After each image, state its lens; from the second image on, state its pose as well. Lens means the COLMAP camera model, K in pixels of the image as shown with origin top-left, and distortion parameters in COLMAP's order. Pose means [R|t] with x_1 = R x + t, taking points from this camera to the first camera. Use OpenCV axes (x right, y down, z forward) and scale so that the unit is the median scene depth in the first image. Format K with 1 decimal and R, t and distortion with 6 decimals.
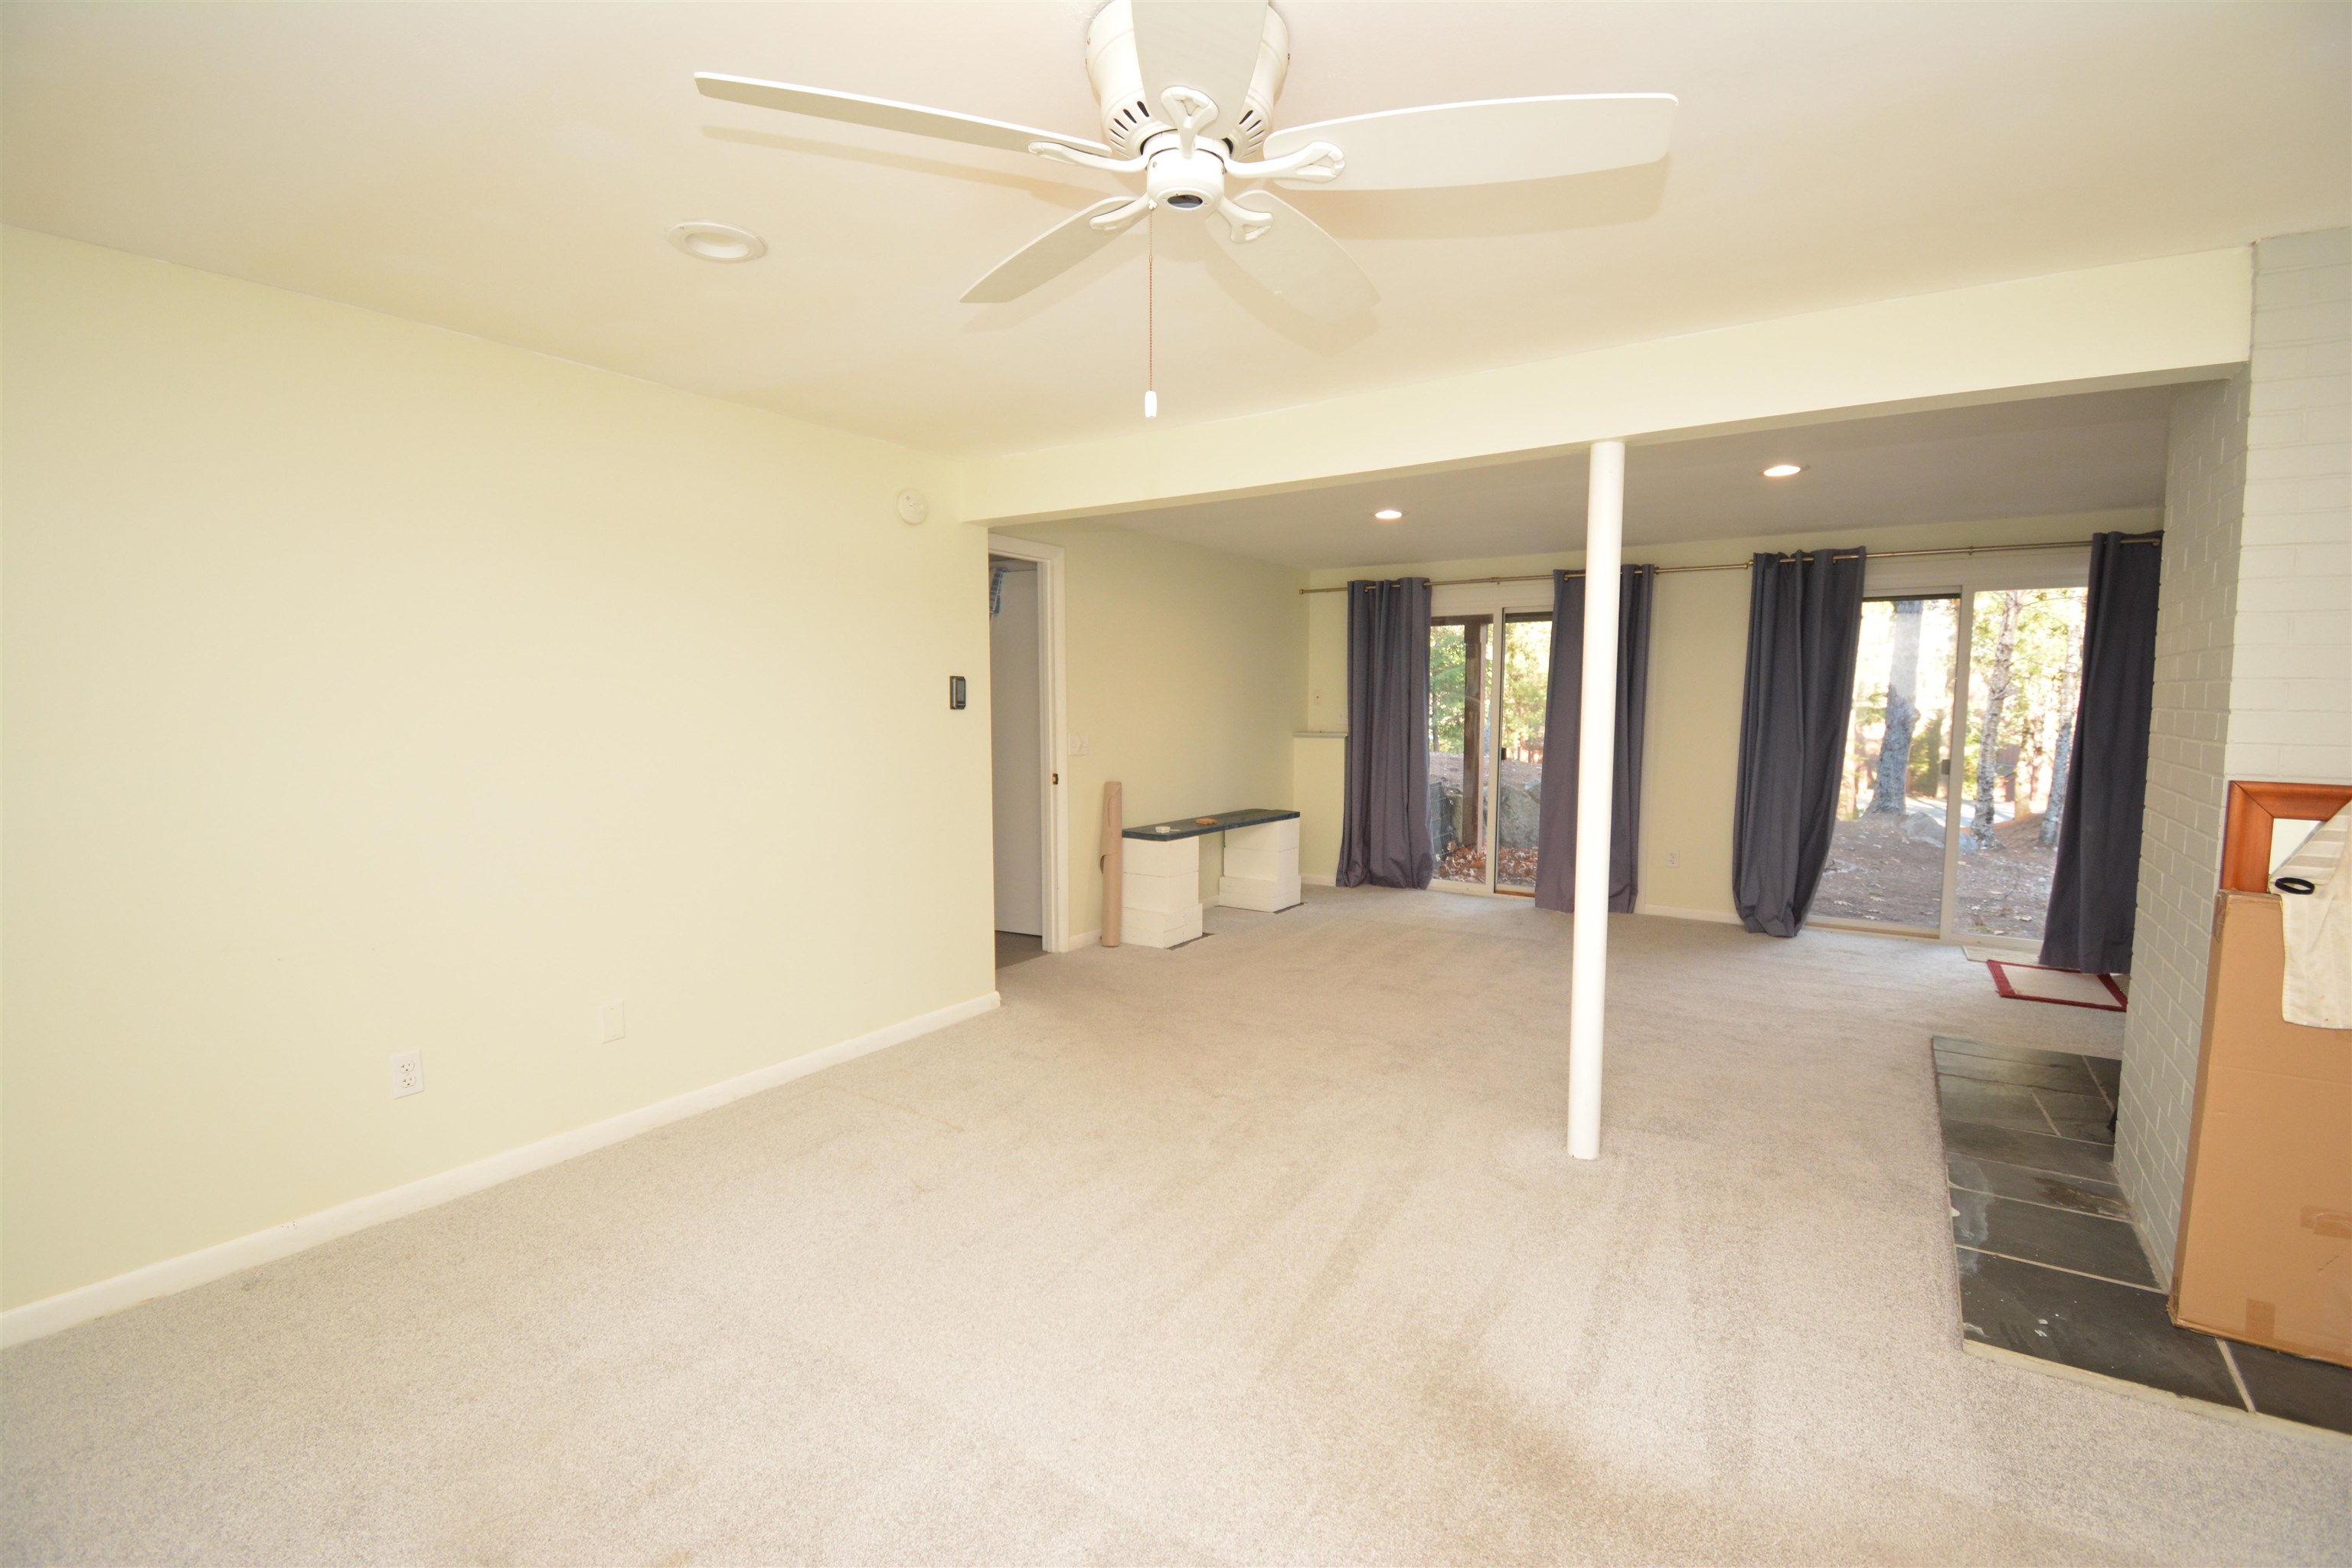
lens RADIAL K [[1042.3, 0, 1184.1], [0, 1042.3, 798.7], [0, 0, 1]] dist [0.001563, -0.025856]
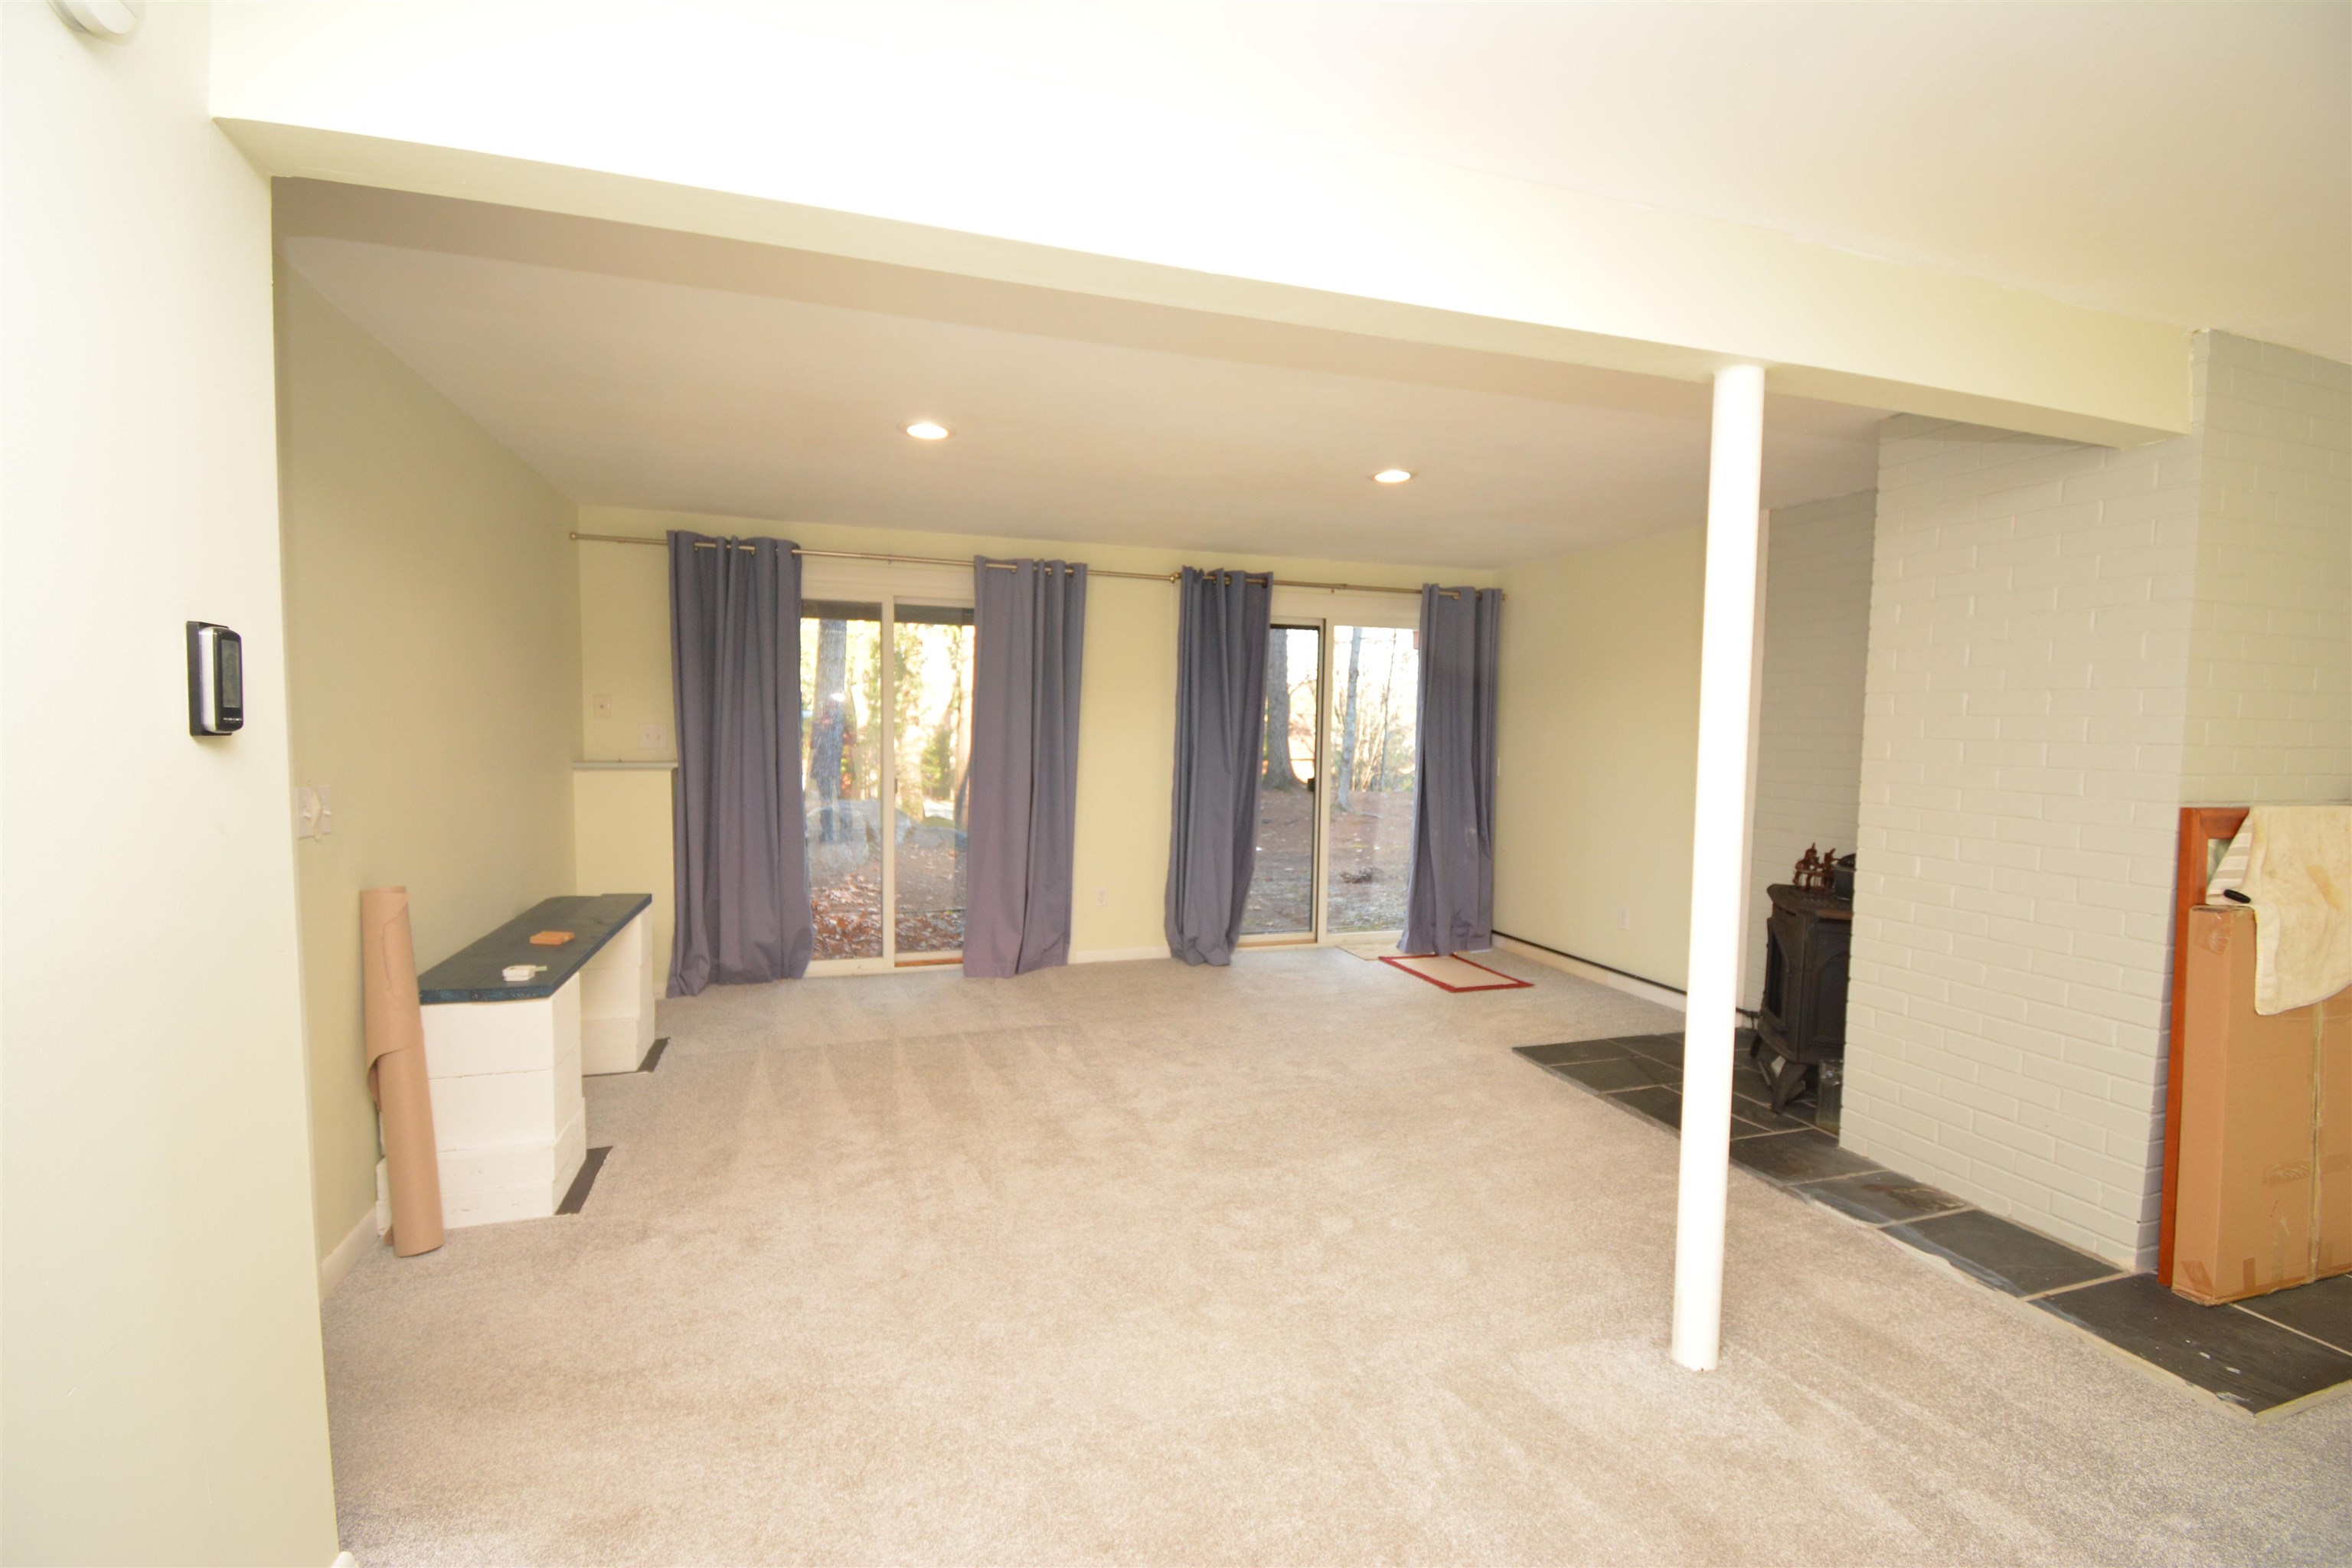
lens RADIAL K [[1073.5, 0, 1206.5], [0, 1073.5, 786.5], [0, 0, 1]] dist [0.001826, 0.000451]
pose [[0.591966, -0.048817, 0.804483, -0.224040], [0.049570, 0.998480, 0.024114, -0.056126], [-0.804437, 0.025603, 0.593486, 0.388309]]
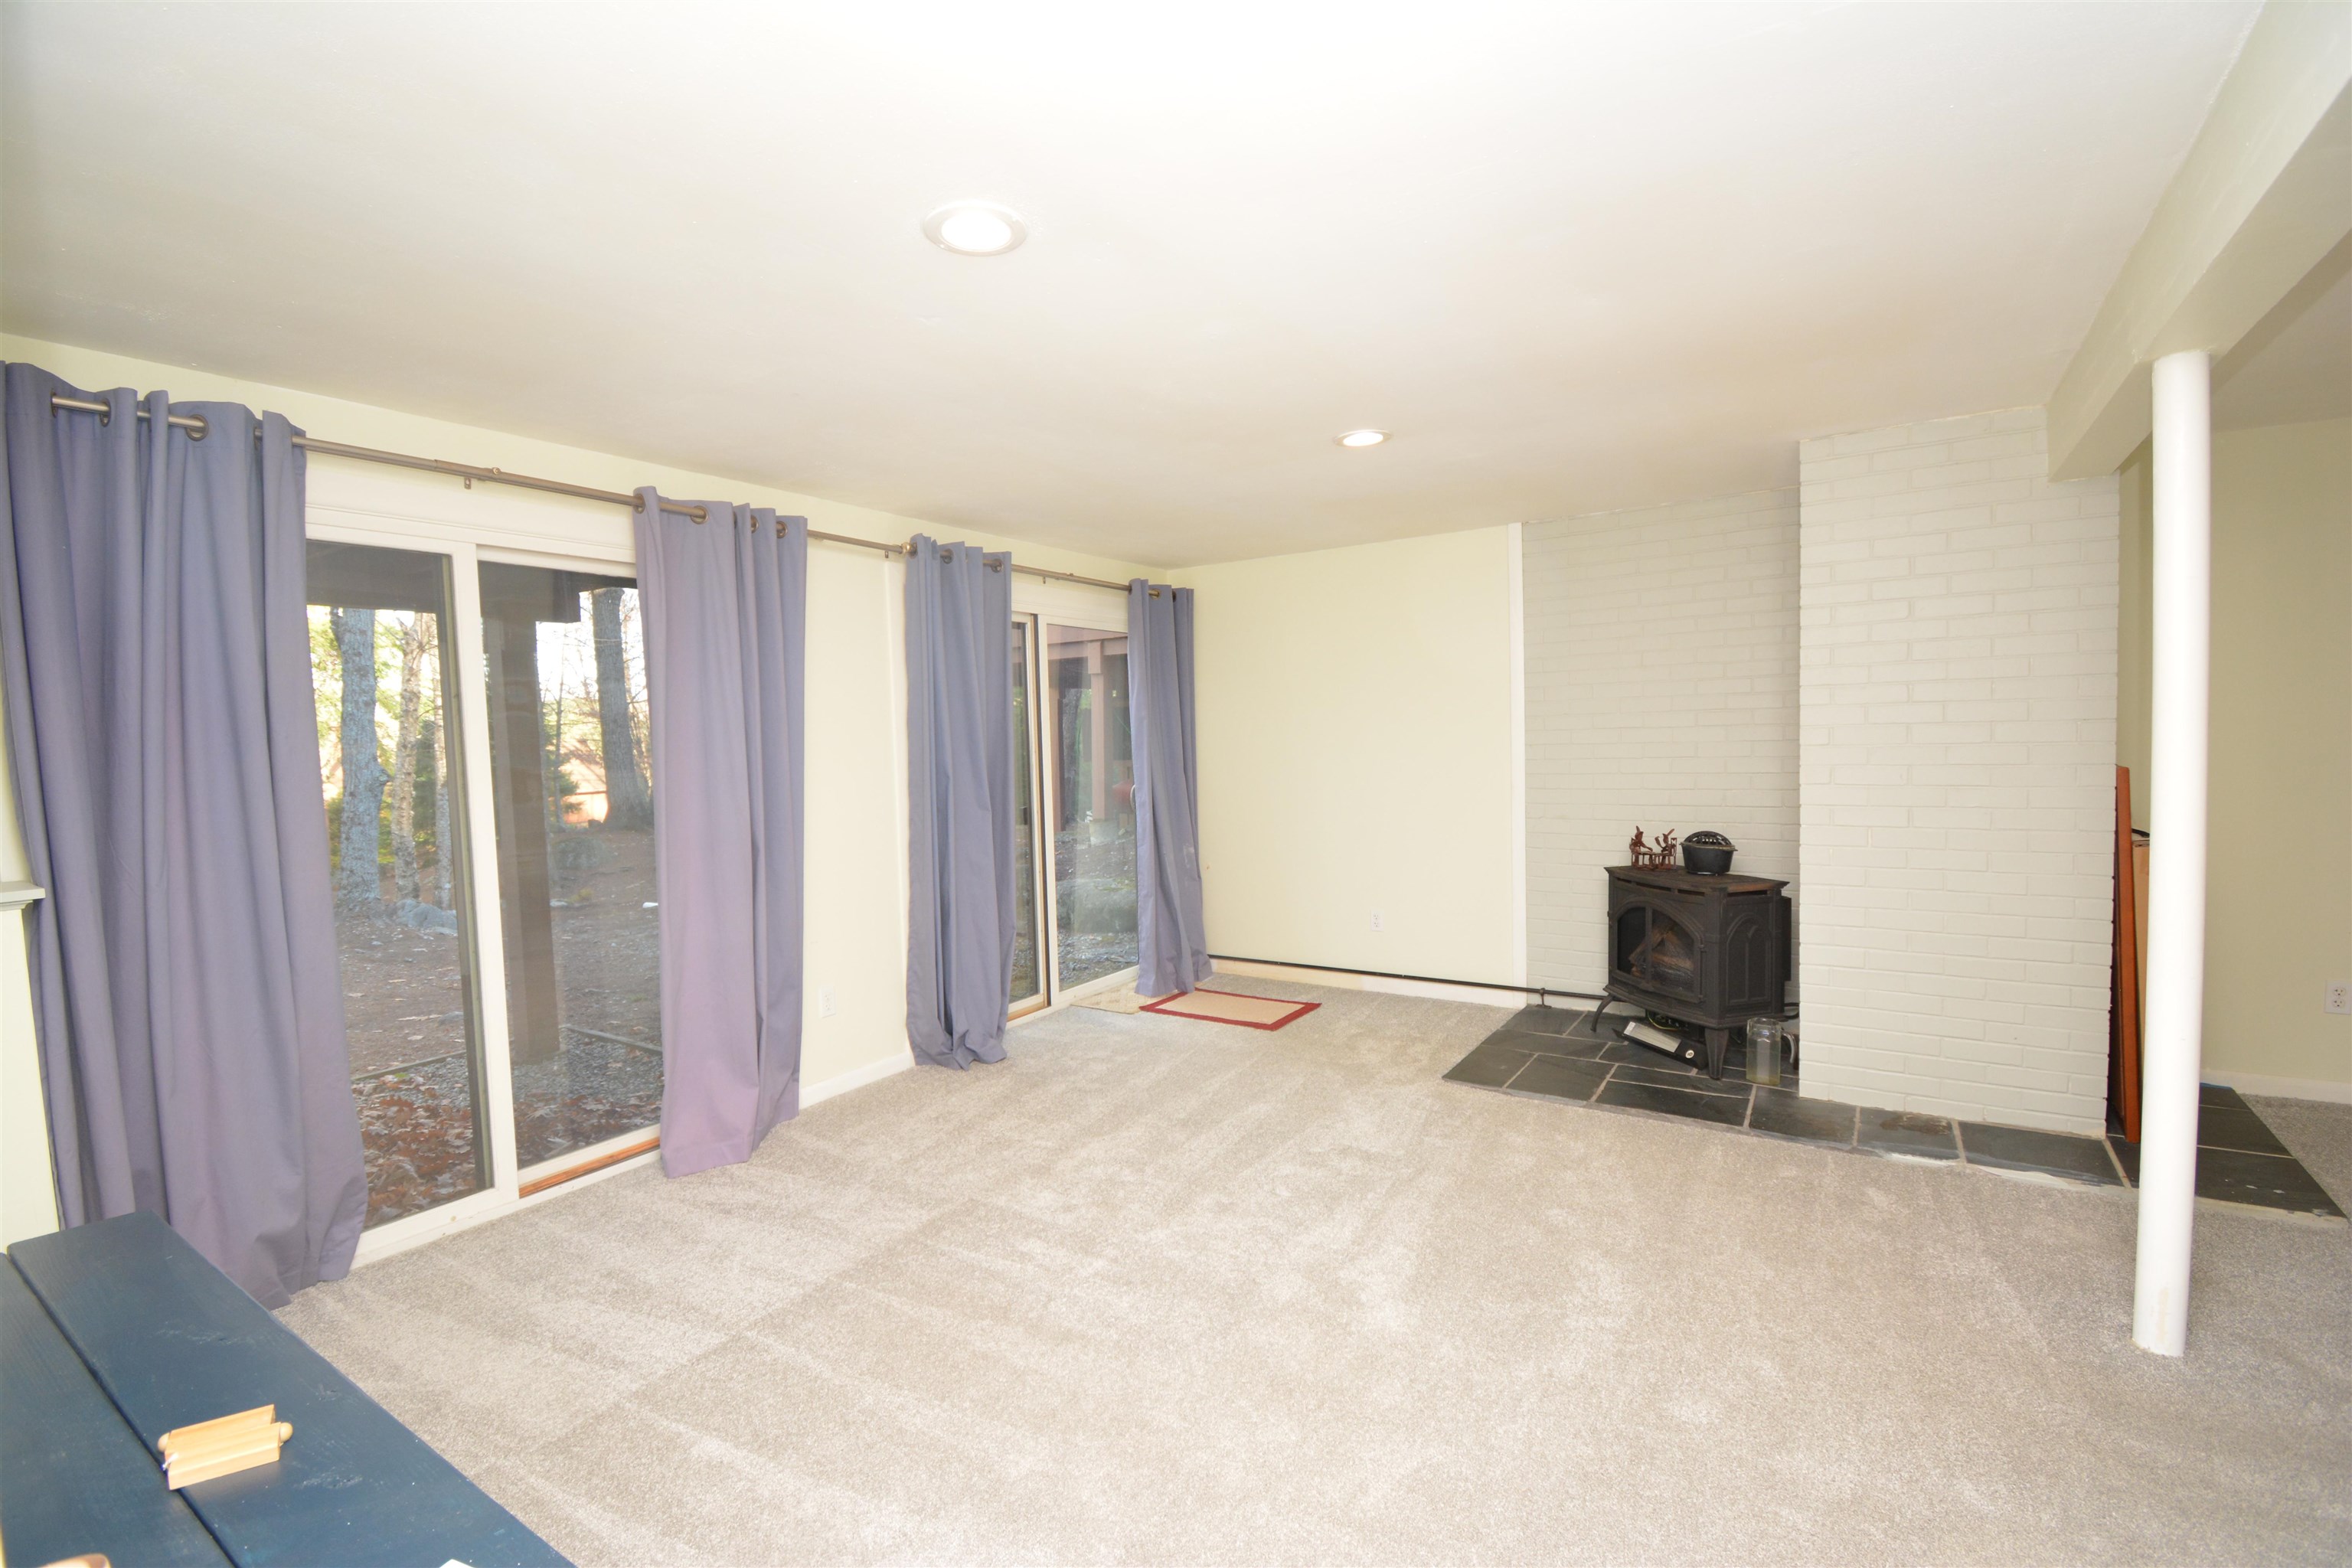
lens RADIAL K [[1043.6, 0, 1222.3], [0, 1043.6, 776.4], [0, 0, 1]] dist [0.003629, -0.010981]
pose [[-0.043215, -0.050231, 0.997802, -0.162027], [0.101365, 0.993361, 0.054398, -0.088987], [-0.993910, 0.103493, -0.037836, 0.802462]]
